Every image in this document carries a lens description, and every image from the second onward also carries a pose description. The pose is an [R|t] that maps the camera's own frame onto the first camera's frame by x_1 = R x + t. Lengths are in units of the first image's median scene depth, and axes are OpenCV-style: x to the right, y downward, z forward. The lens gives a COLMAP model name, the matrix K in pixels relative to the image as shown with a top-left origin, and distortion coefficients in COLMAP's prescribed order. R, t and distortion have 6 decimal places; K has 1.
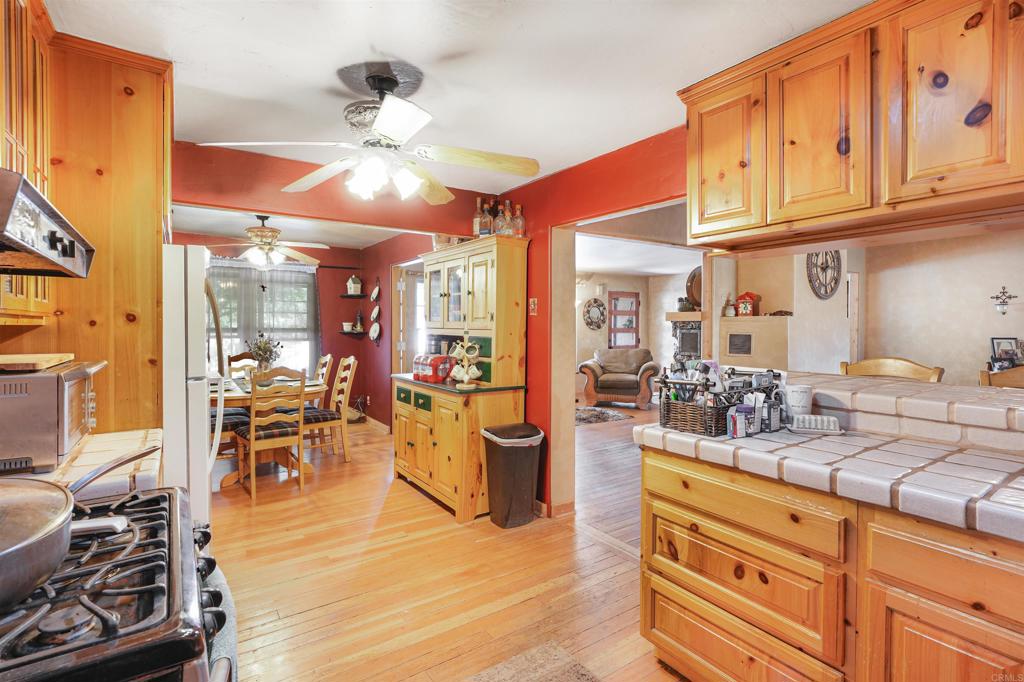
lens RADIAL K [[484.9, 0, 499.0], [0, 484.9, 330.3], [0, 0, 1]] dist [0.010479, 0.001501]
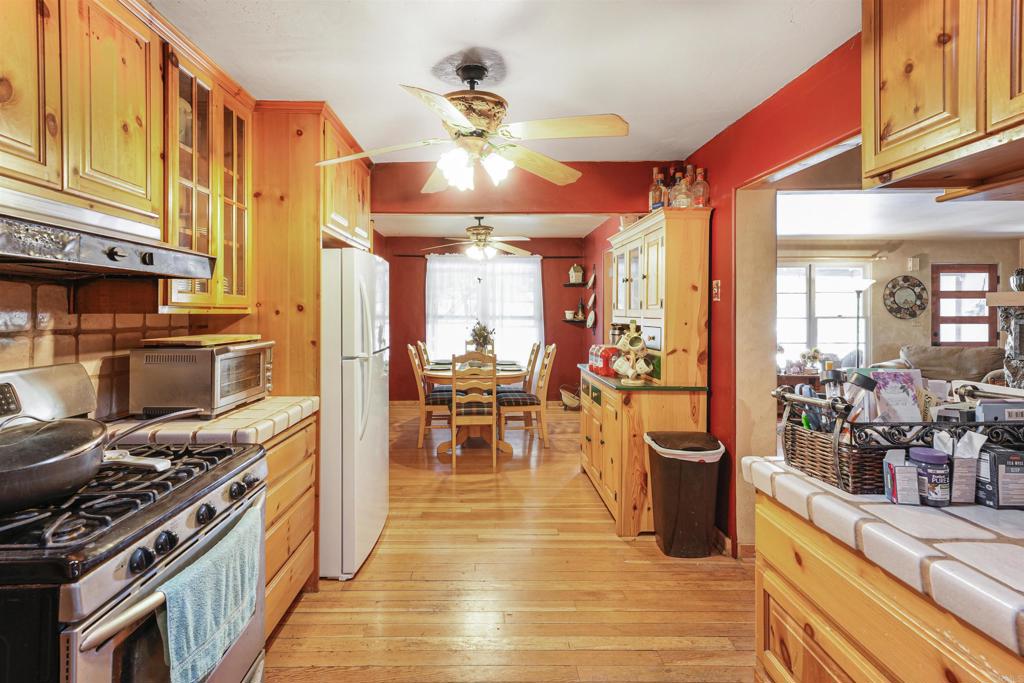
lens RADIAL K [[484.9, 0, 488.3], [0, 484.9, 310.9], [0, 0, 1]] dist [0.010479, 0.001501]
pose [[0.835495, -0.004071, -0.549483, 0.203763], [-0.004206, 0.999896, -0.013804, -0.001267], [0.549482, 0.013844, 0.835391, 0.114895]]
